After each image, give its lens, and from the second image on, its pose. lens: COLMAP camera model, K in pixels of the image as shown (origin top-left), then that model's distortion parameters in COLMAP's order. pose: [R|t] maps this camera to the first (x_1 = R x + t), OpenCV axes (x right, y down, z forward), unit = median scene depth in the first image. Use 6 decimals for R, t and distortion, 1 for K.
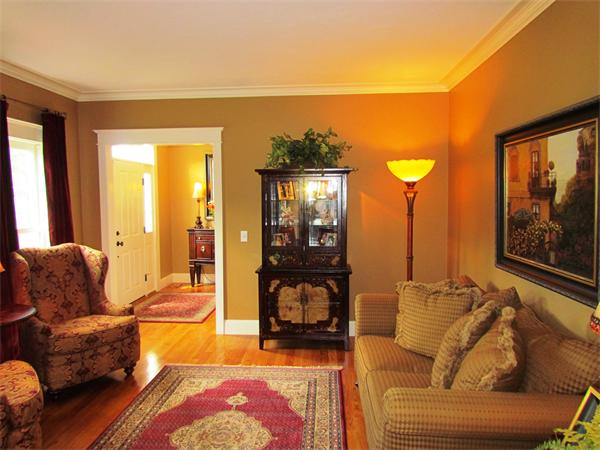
lens RADIAL K [[431.0, 0, 297.2], [0, 431.0, 225.1], [0, 0, 1]] dist [0.001569, -0.030978]
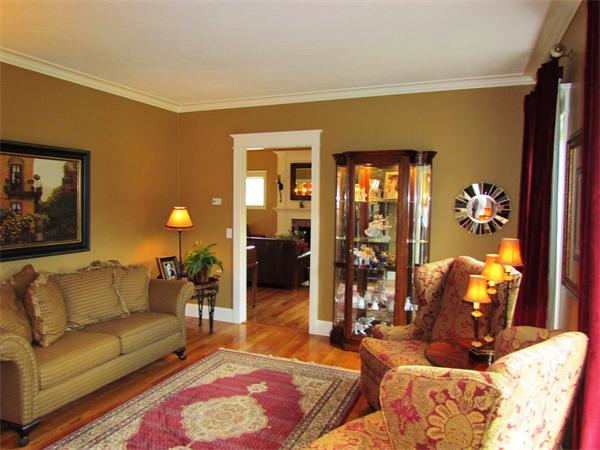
lens RADIAL K [[431.0, 0, 297.2], [0, 431.0, 225.1], [0, 0, 1]] dist [0.001569, -0.030978]
pose [[-0.948525, -0.022316, 0.315916, -0.773431], [0.016393, 0.992718, 0.119342, -0.135369], [-0.316279, 0.118378, -0.941252, 2.143724]]
